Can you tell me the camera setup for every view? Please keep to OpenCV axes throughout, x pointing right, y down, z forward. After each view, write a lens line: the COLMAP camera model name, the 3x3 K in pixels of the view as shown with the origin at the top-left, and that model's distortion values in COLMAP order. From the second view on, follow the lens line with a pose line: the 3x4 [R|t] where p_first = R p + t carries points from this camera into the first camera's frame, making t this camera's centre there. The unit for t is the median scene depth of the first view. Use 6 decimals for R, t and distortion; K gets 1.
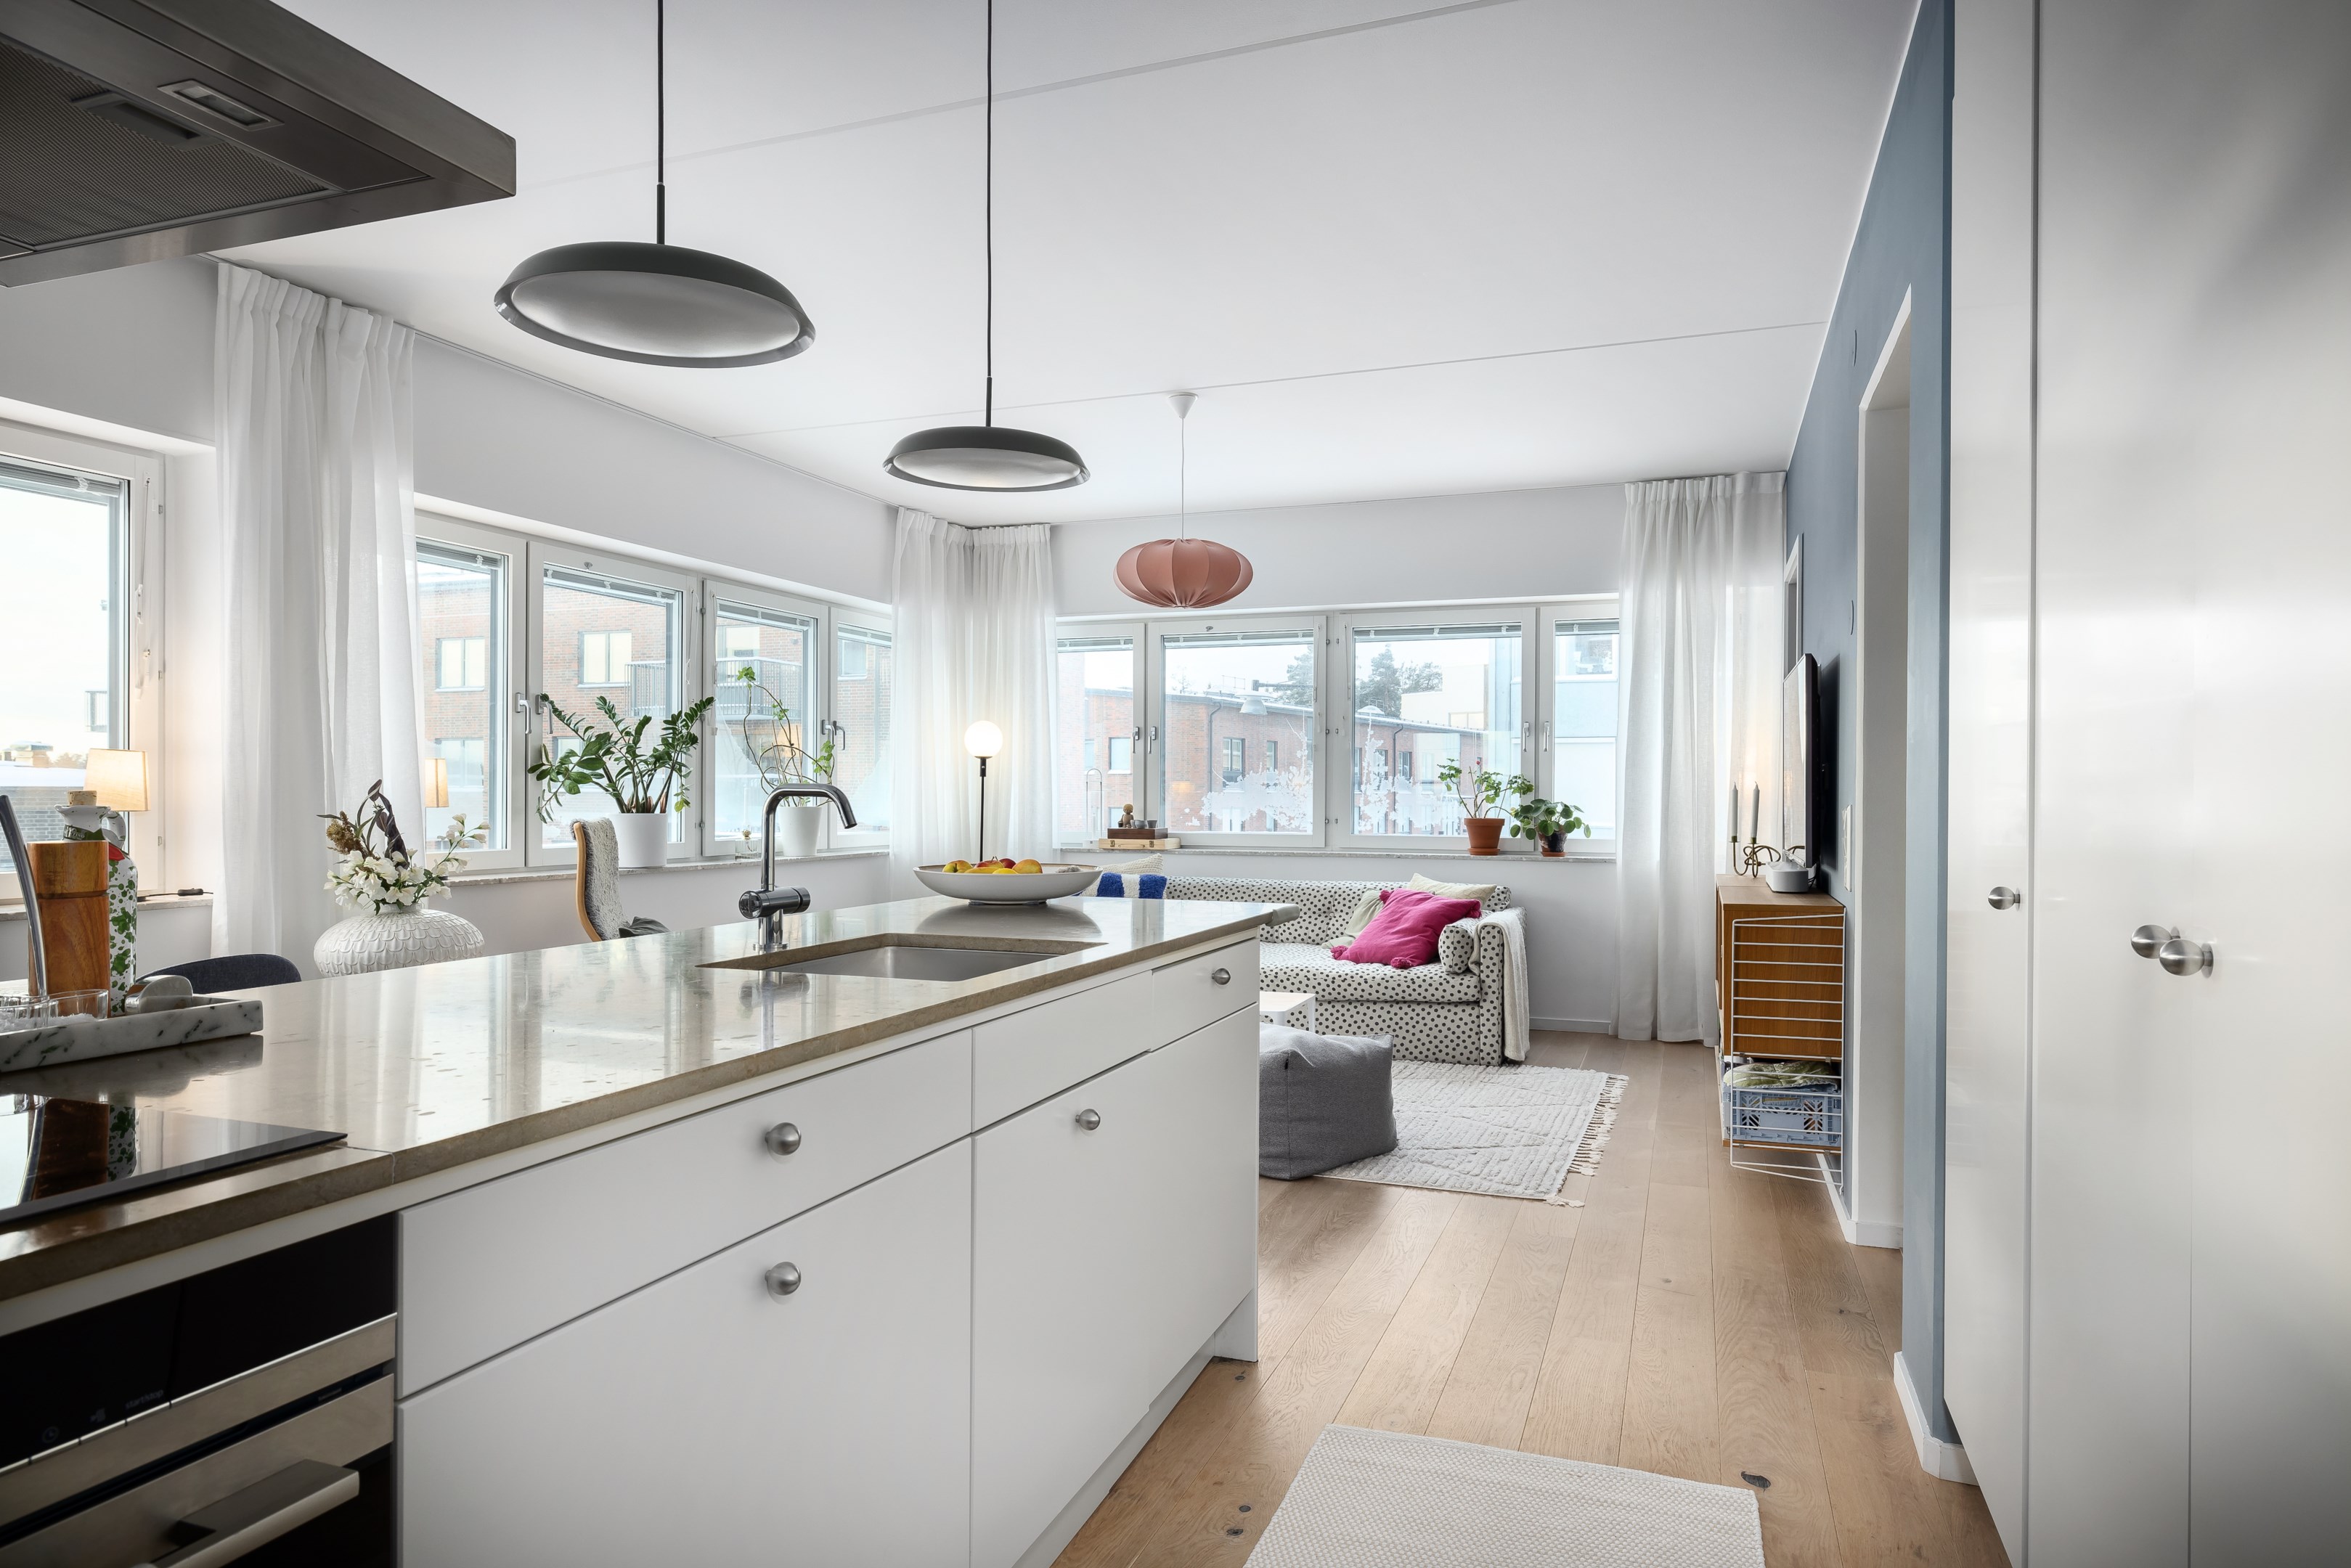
lens RADIAL K [[1445.4, 0, 1182.0], [0, 1445.4, 789.7], [0, 0, 1]] dist [0.005984, 0.000577]
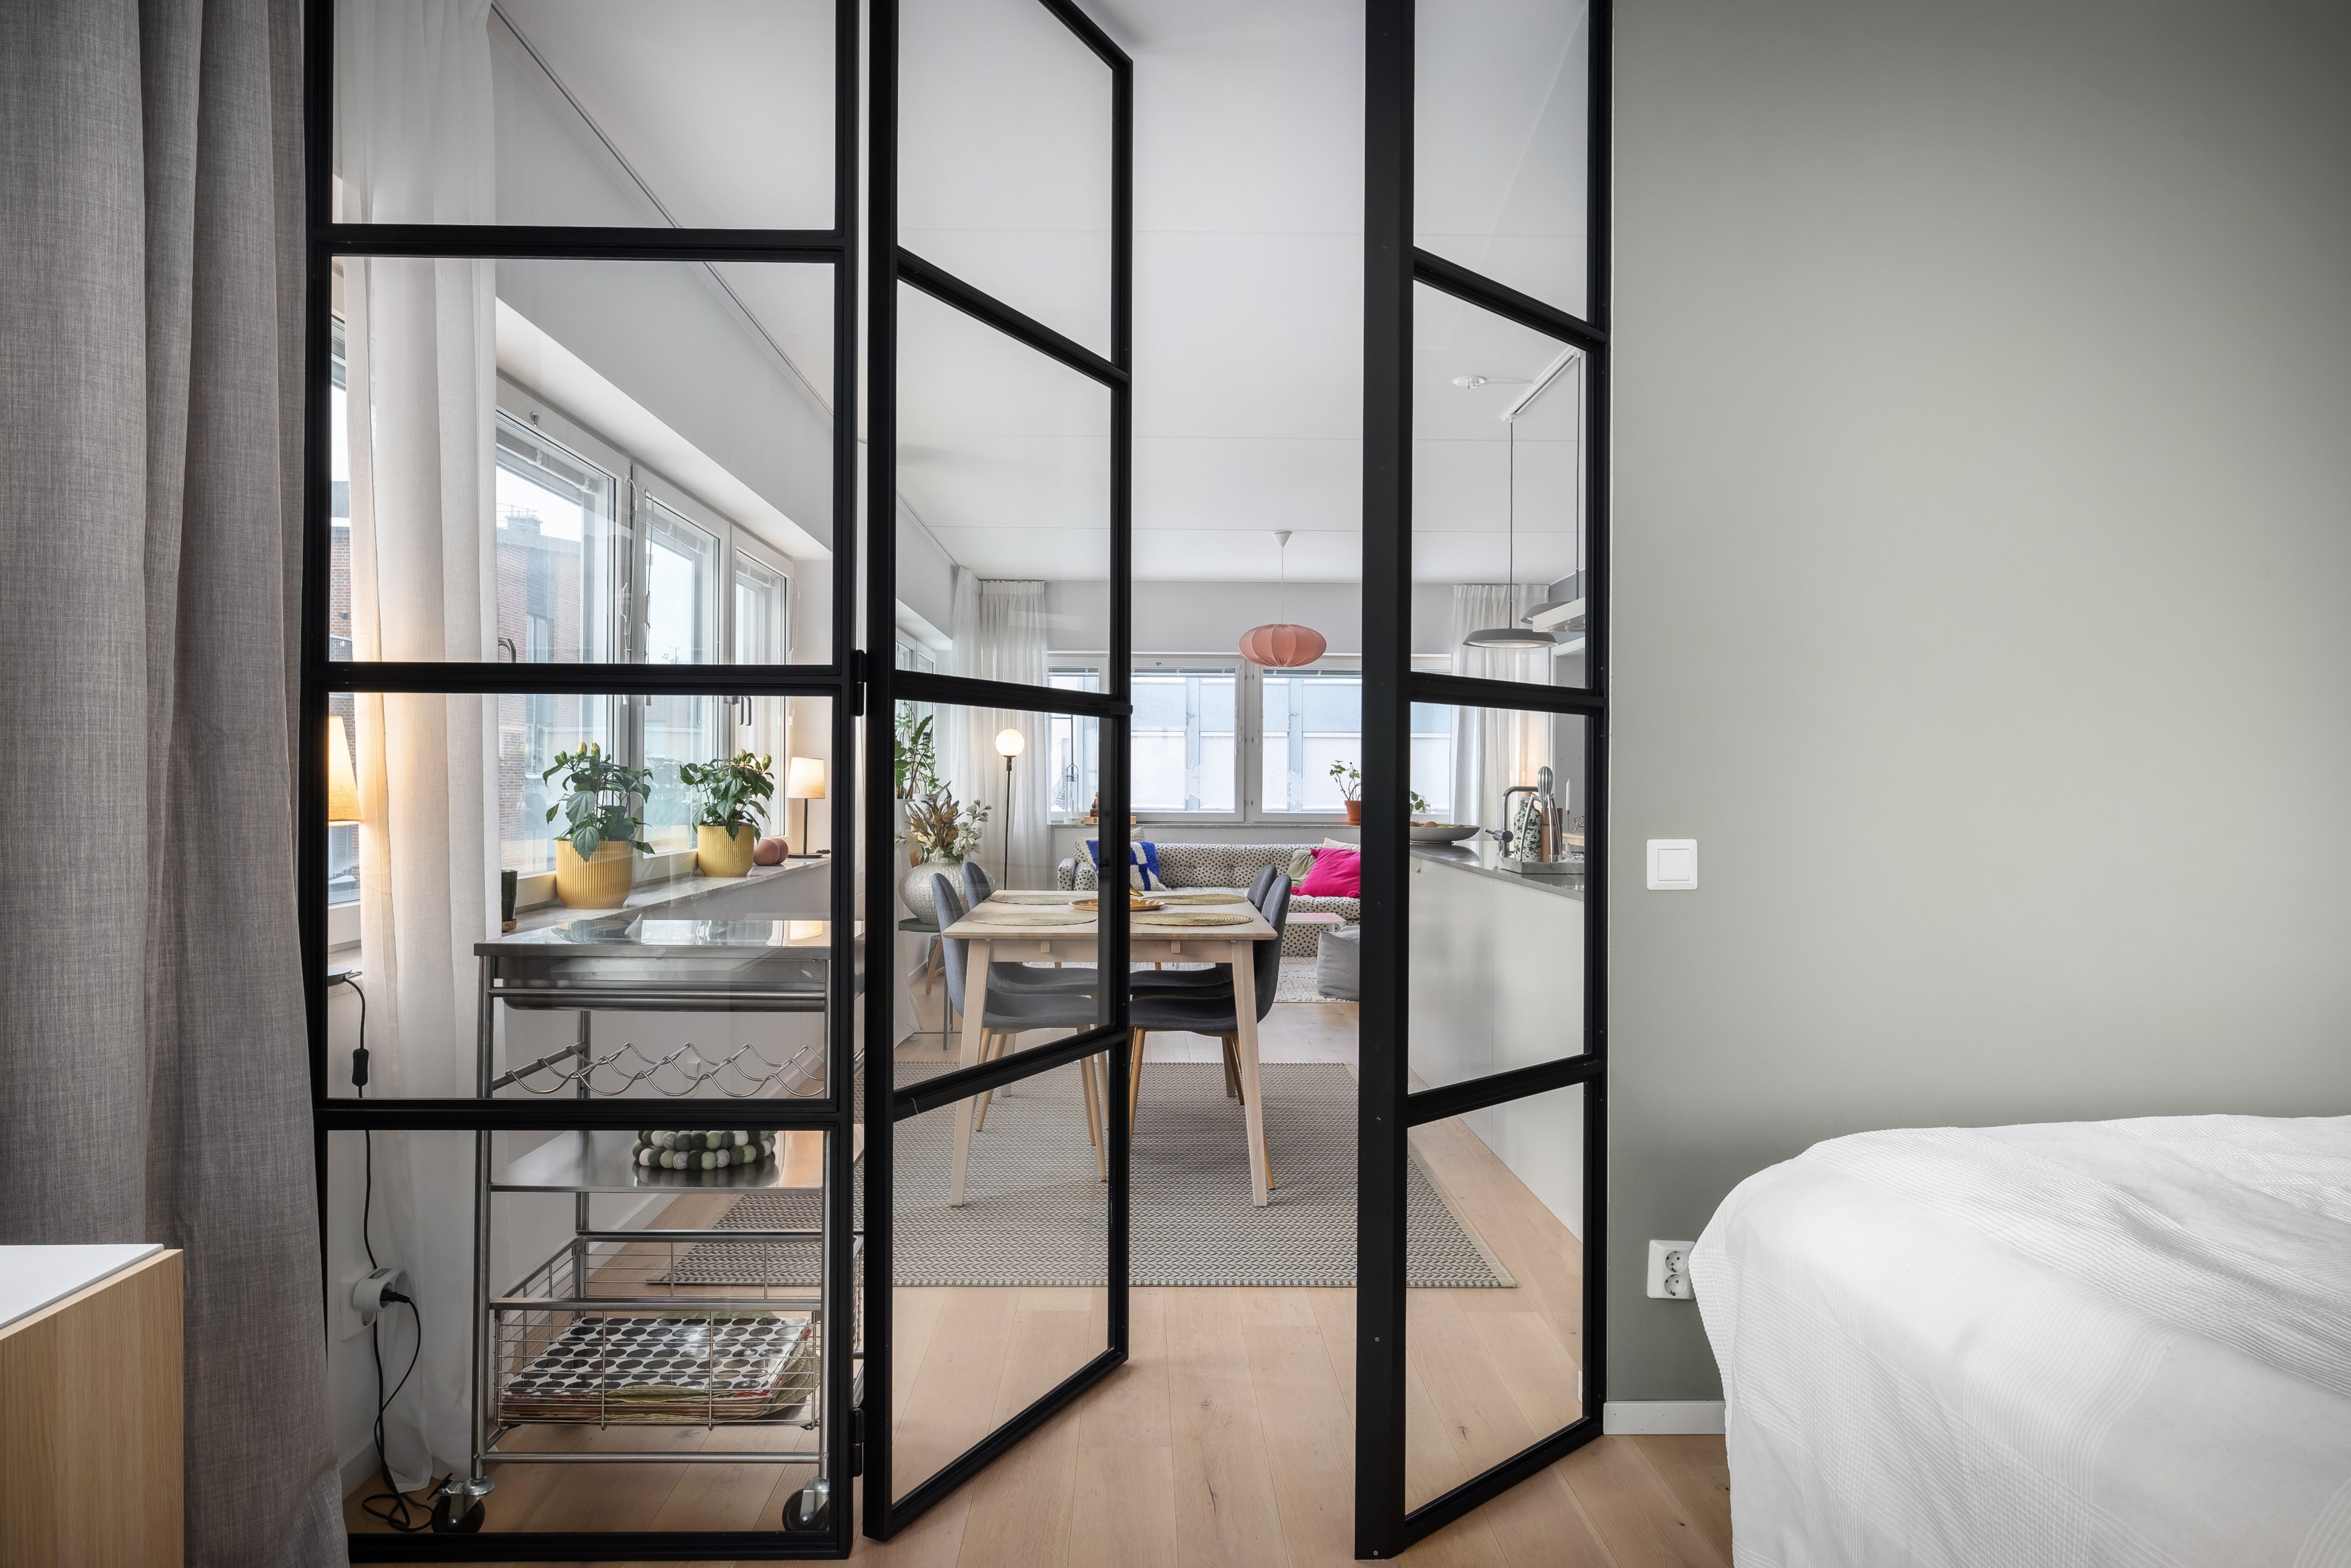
lens RADIAL K [[1445.4, 0, 1186.9], [0, 1445.4, 787.8], [0, 0, 1]] dist [0.005984, 0.000577]
pose [[0.927761, 0.001558, 0.373171, -0.483209], [-0.005716, 0.999933, 0.010037, -0.007488], [-0.373130, -0.011445, 0.927708, -0.298114]]
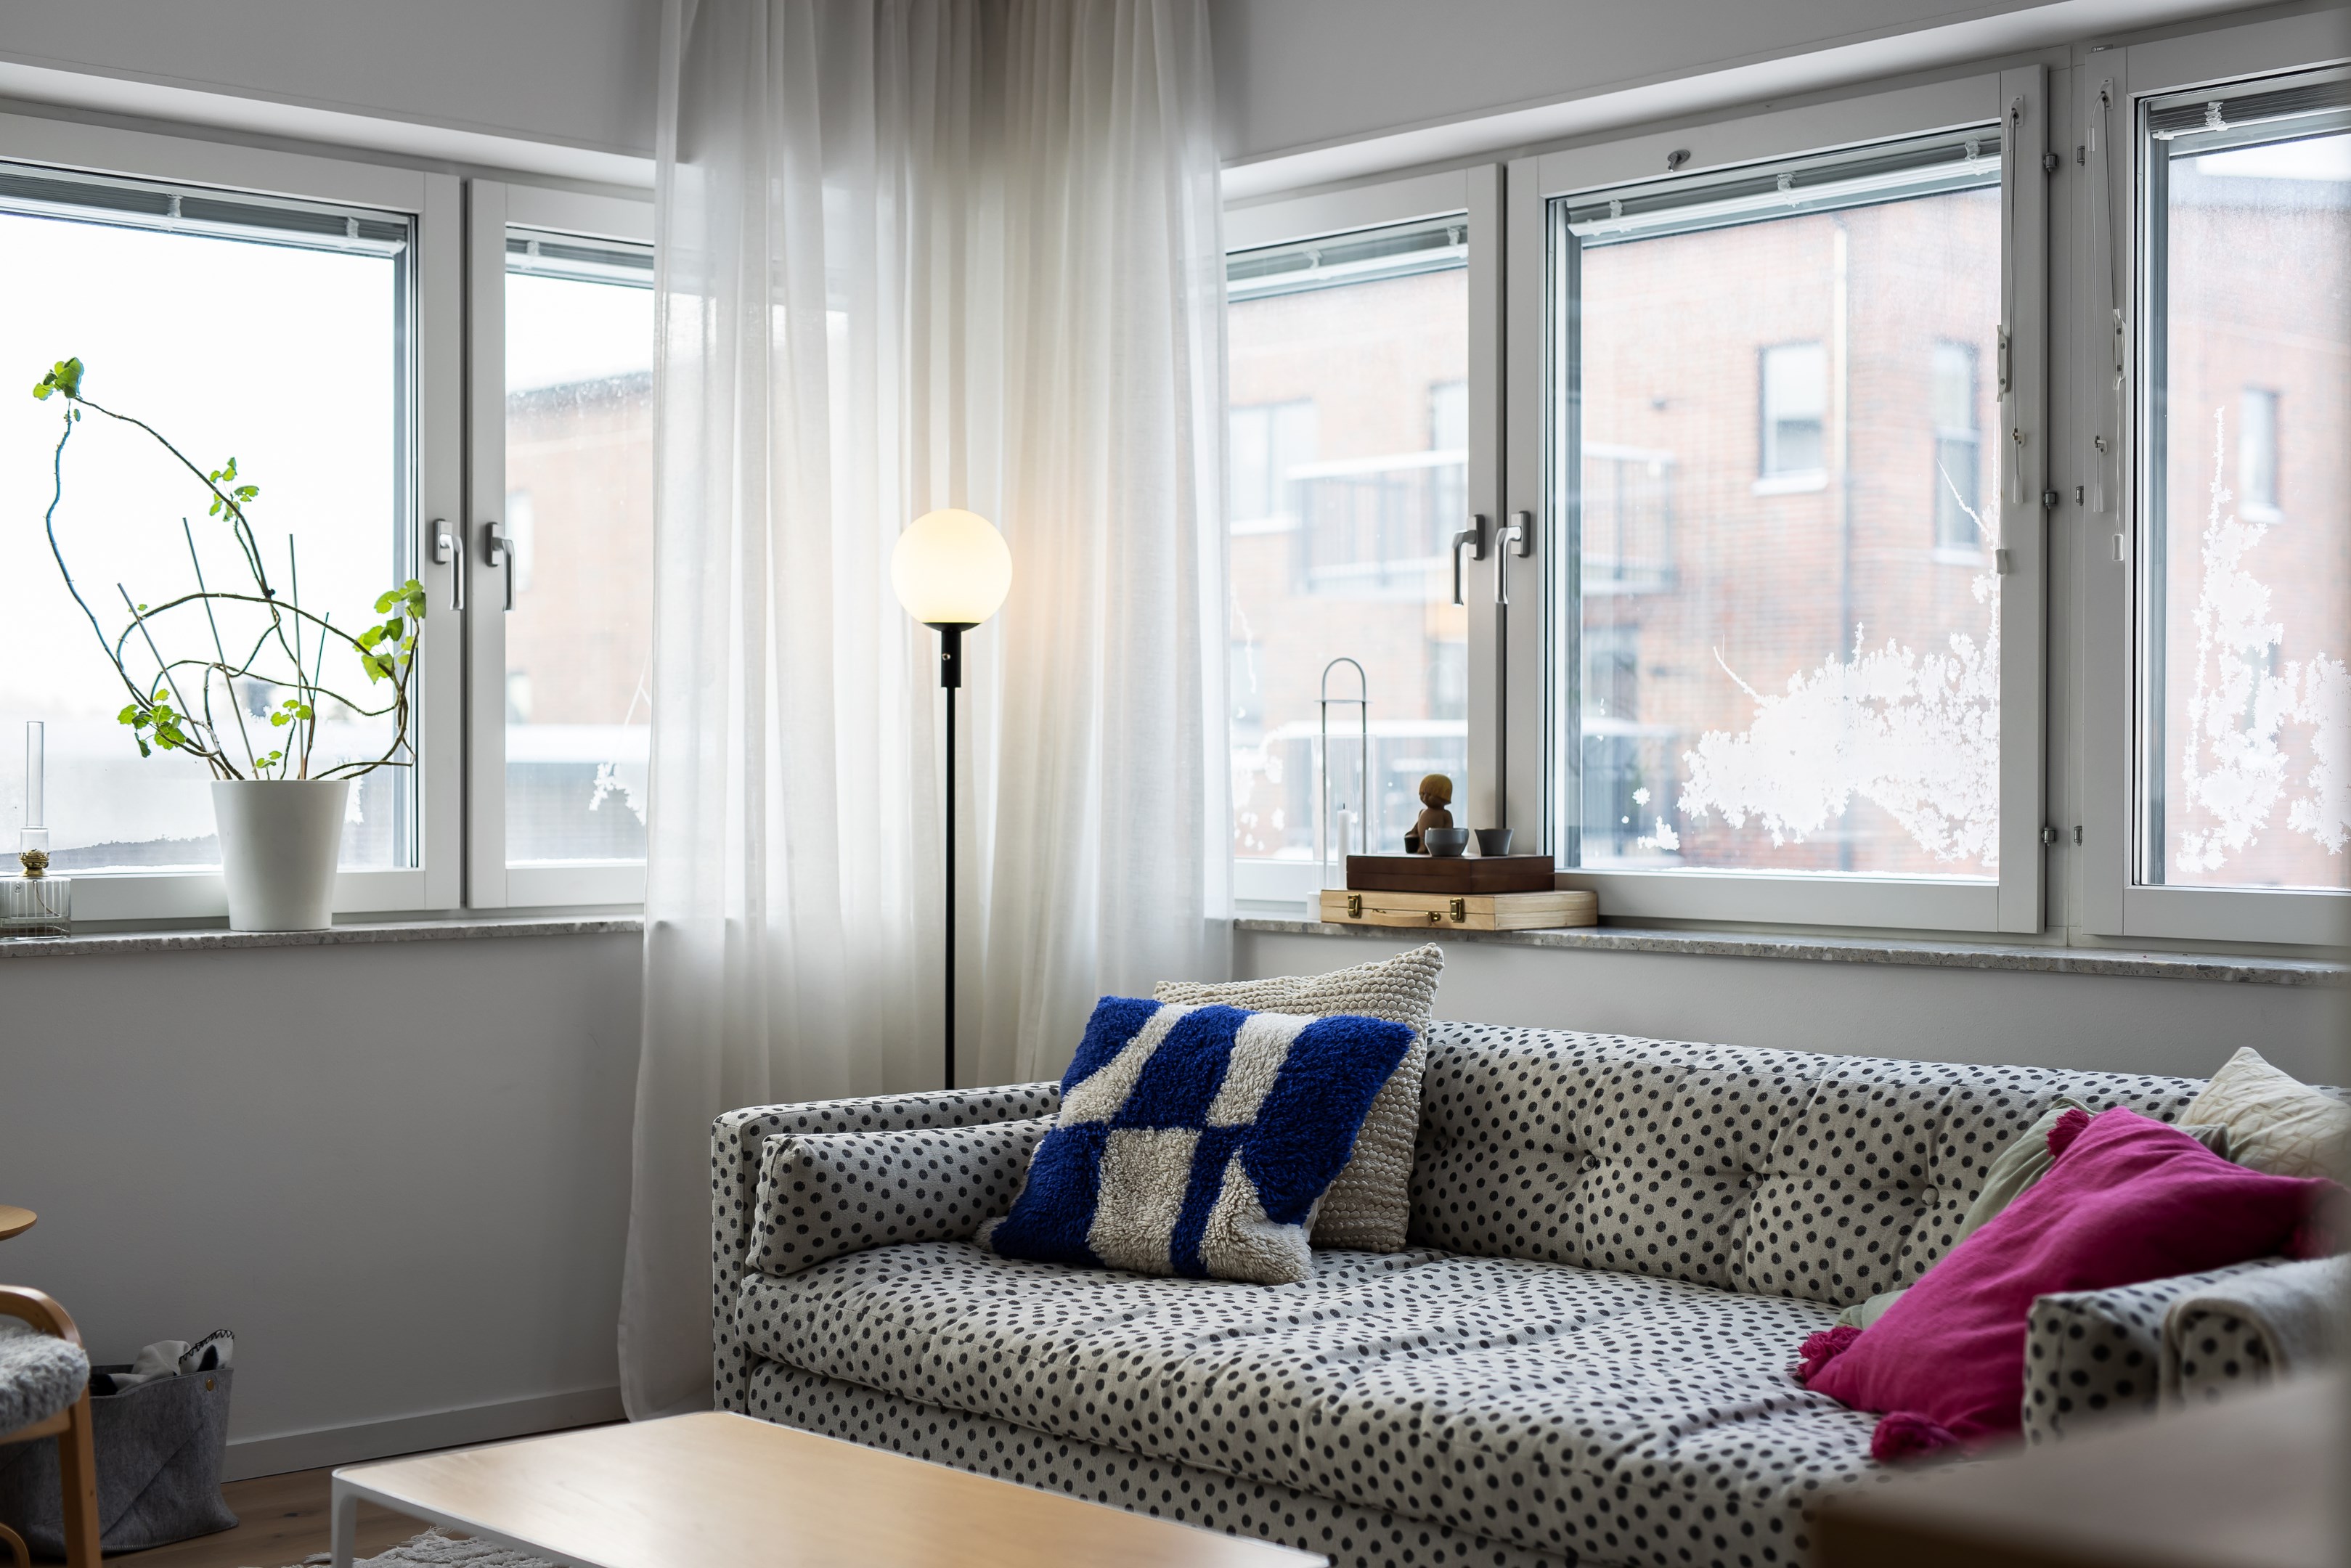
lens RADIAL K [[3197.5, 0, 1166.7], [0, 3197.5, 793.9], [0, 0, 1]] dist [-0.135342, 0.000000]
pose [[0.887467, -0.002447, -0.460864, 0.222844], [0.001326, 0.999995, -0.002758, 0.016119], [0.460868, 0.001837, 0.887467, 0.407437]]
